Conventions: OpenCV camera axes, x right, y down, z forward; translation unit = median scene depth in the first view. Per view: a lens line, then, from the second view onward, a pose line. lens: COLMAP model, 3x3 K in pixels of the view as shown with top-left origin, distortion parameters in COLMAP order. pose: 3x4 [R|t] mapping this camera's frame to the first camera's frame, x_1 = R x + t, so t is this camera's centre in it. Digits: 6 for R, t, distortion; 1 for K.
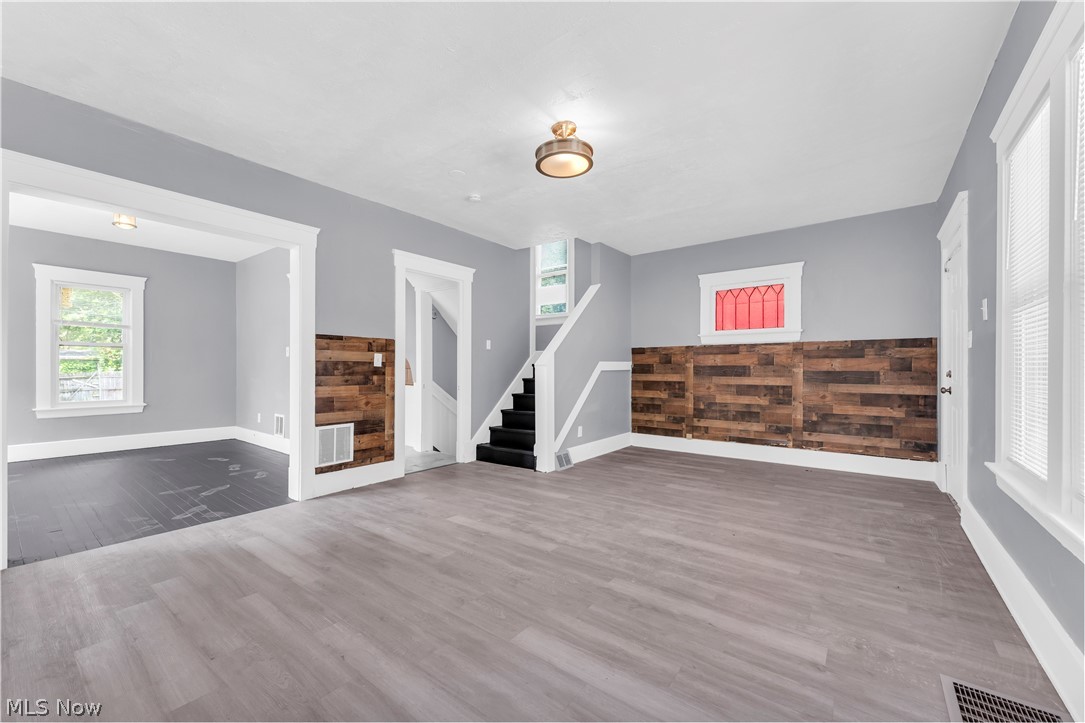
lens RADIAL K [[431.1, 0, 535.5], [0, 431.1, 356.1], [0, 0, 1]] dist [-0.000645, -0.001319]
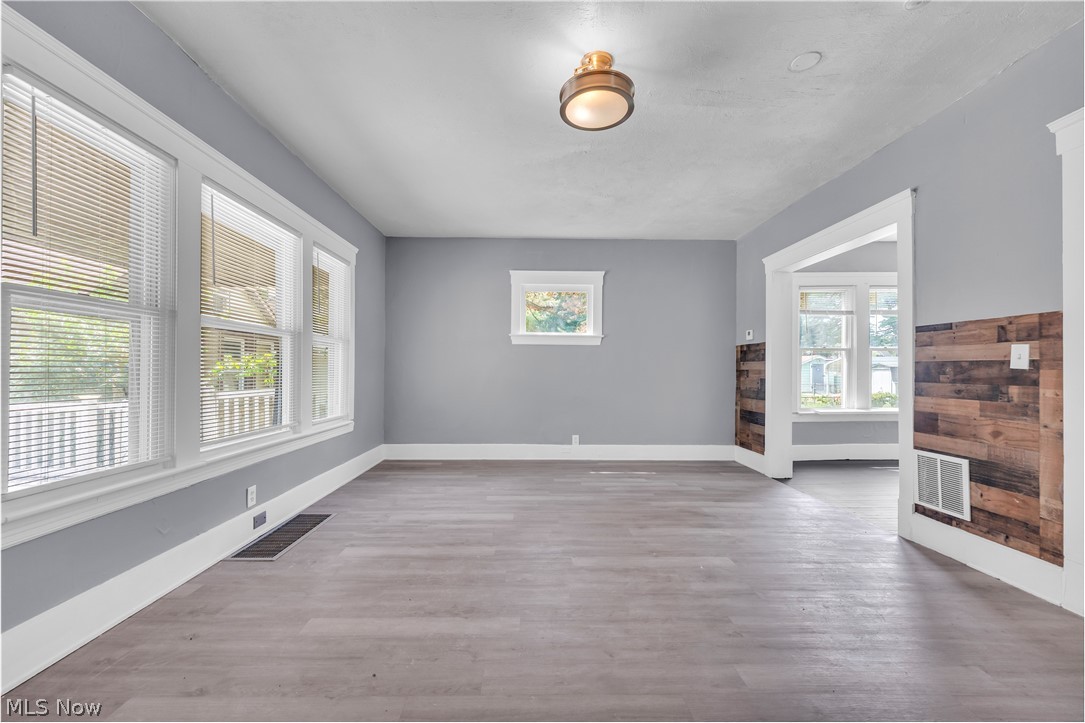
lens RADIAL K [[431.1, 0, 532.3], [0, 431.1, 356.3], [0, 0, 1]] dist [-0.000645, -0.001319]
pose [[-0.787246, -0.023590, -0.616188, 0.437682], [0.013068, 0.998405, -0.054919, 0.030257], [0.616501, -0.051287, -0.785682, 1.061051]]
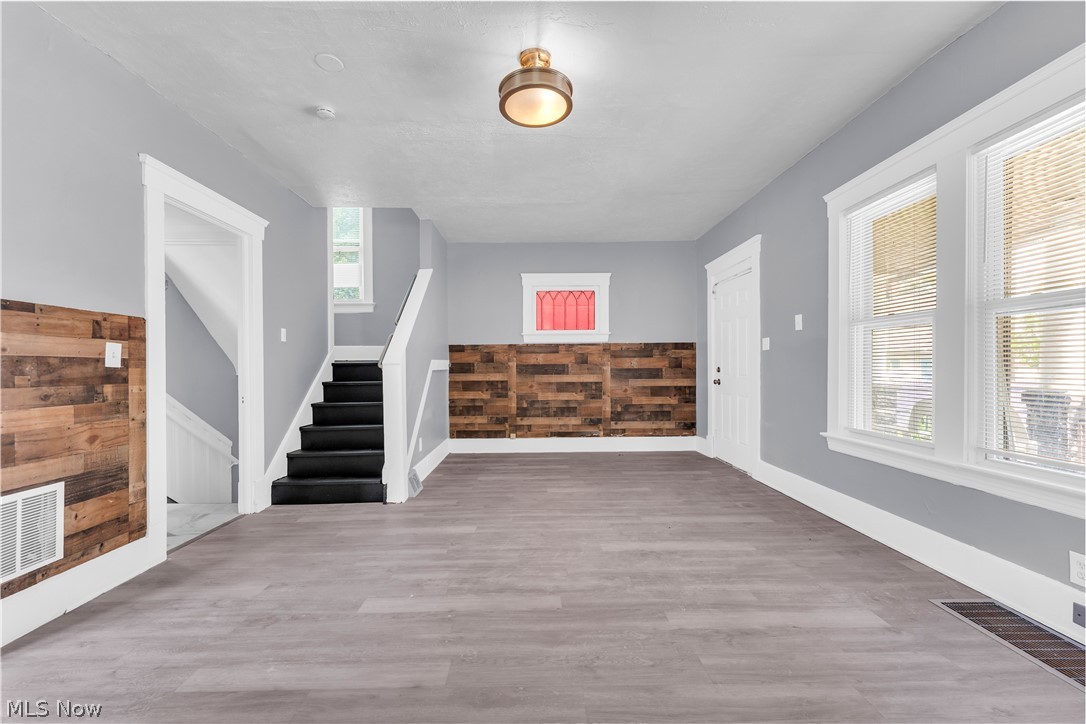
lens RADIAL K [[431.5, 0, 536.4], [0, 431.5, 359.9], [0, 0, 1]] dist [-0.000645, -0.001319]
pose [[0.783586, 0.003188, 0.621276, -0.291224], [-0.009257, 0.999936, 0.006545, 0.006887], [-0.621215, -0.010879, 0.783565, 0.266107]]
